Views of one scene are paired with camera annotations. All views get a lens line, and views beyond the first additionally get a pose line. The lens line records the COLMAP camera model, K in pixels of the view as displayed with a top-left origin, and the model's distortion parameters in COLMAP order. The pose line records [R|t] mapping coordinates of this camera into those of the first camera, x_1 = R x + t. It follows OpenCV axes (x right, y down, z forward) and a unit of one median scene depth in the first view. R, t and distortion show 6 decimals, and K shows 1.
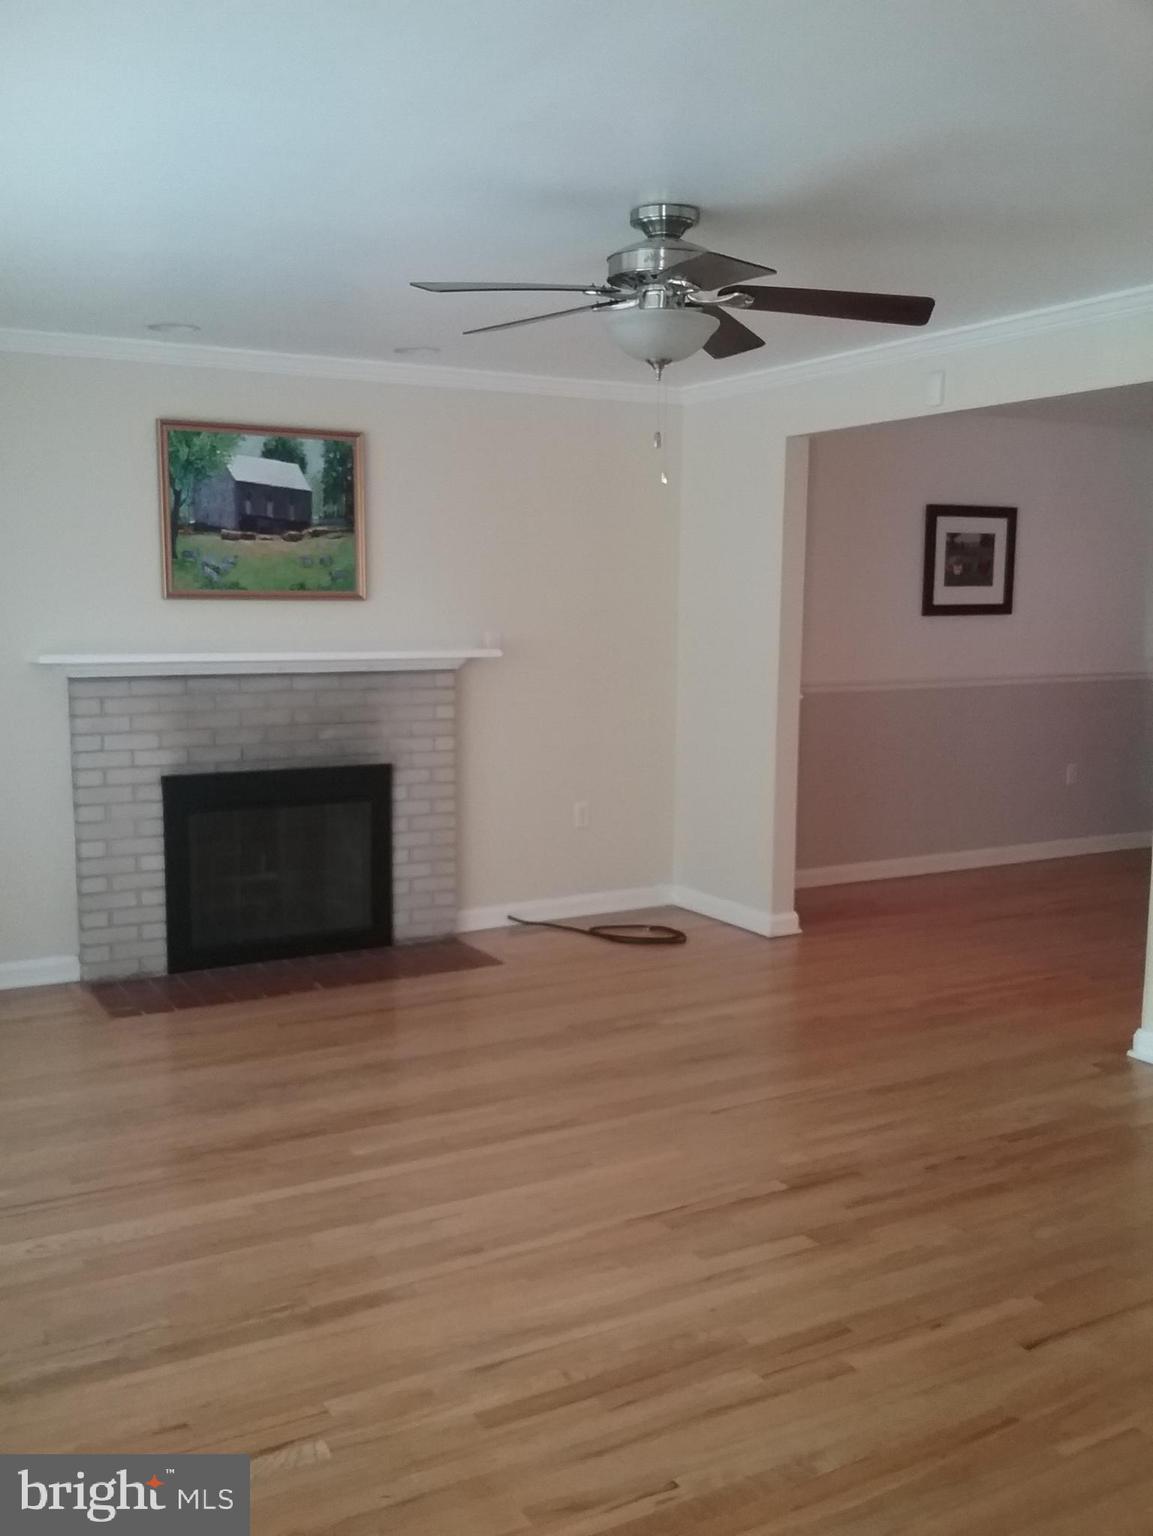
lens RADIAL K [[1445.8, 0, 575.2], [0, 1445.8, 767.4], [0, 0, 1]] dist [0.045720, 0.000000]
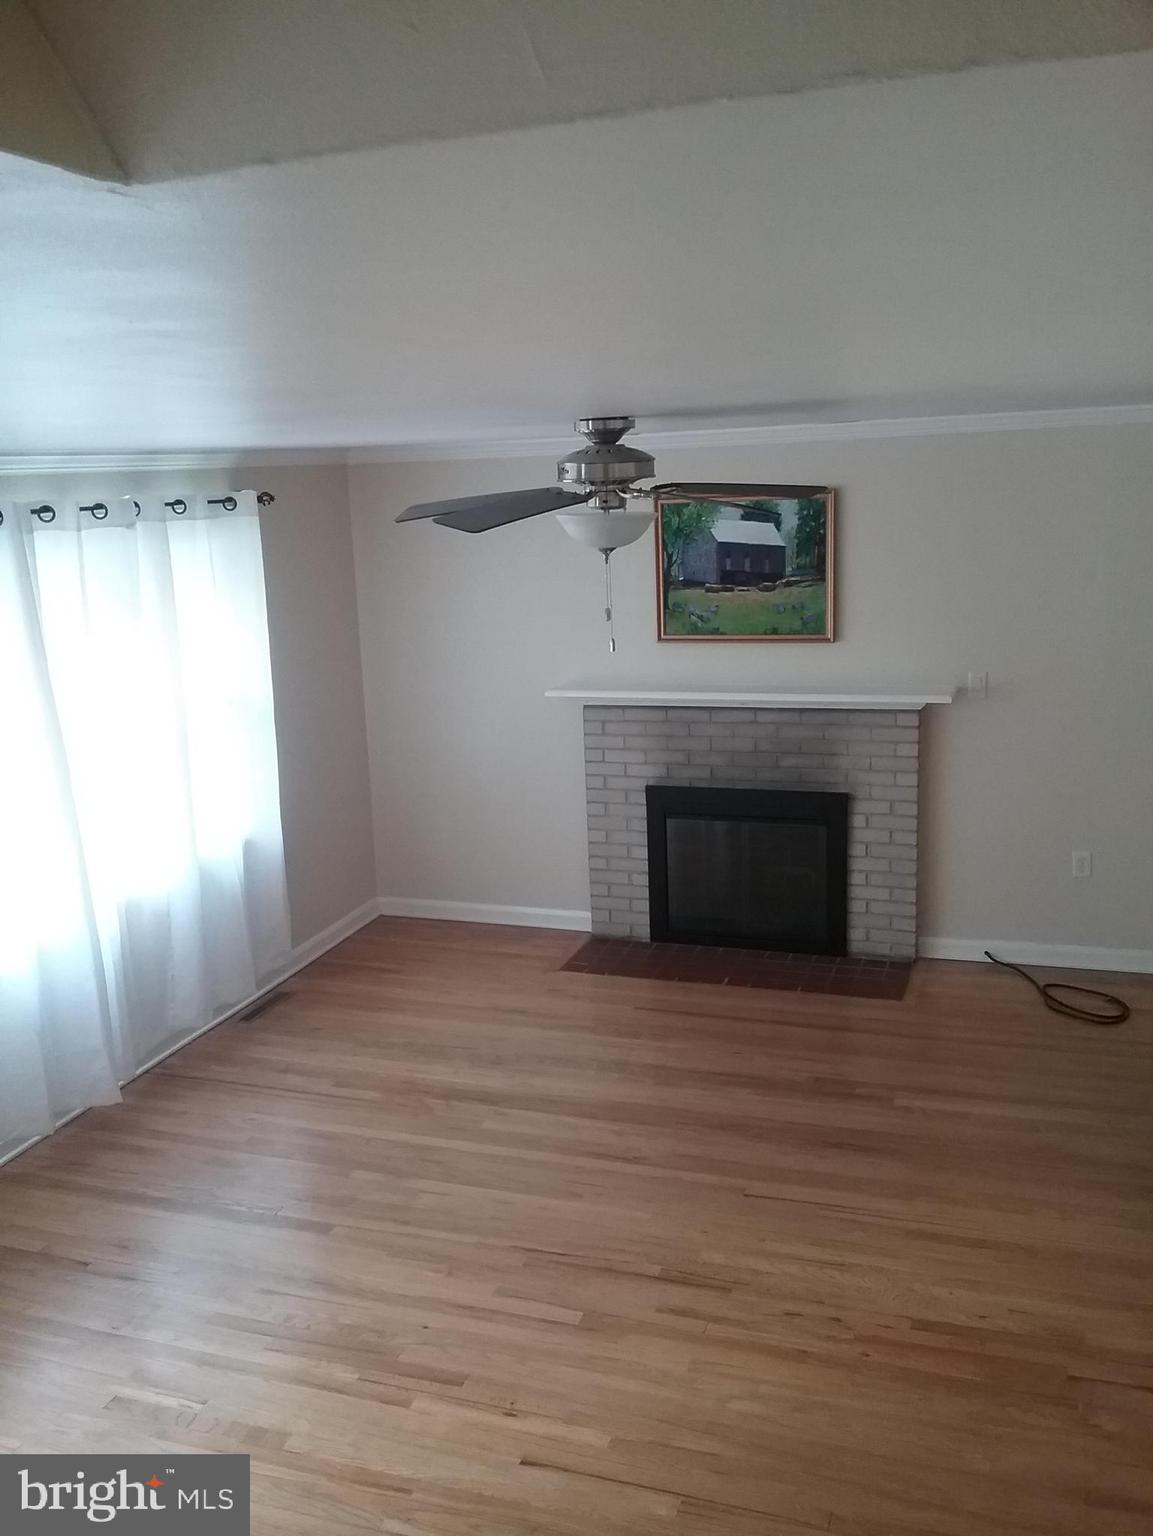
lens RADIAL K [[1445.8, 0, 539.7], [0, 1445.8, 760.1], [0, 0, 1]] dist [0.045720, 0.000000]
pose [[0.635412, 0.123511, -0.762231, 0.585204], [-0.044335, 0.991332, 0.123676, -0.161167], [0.770900, -0.044792, 0.635380, 0.140996]]
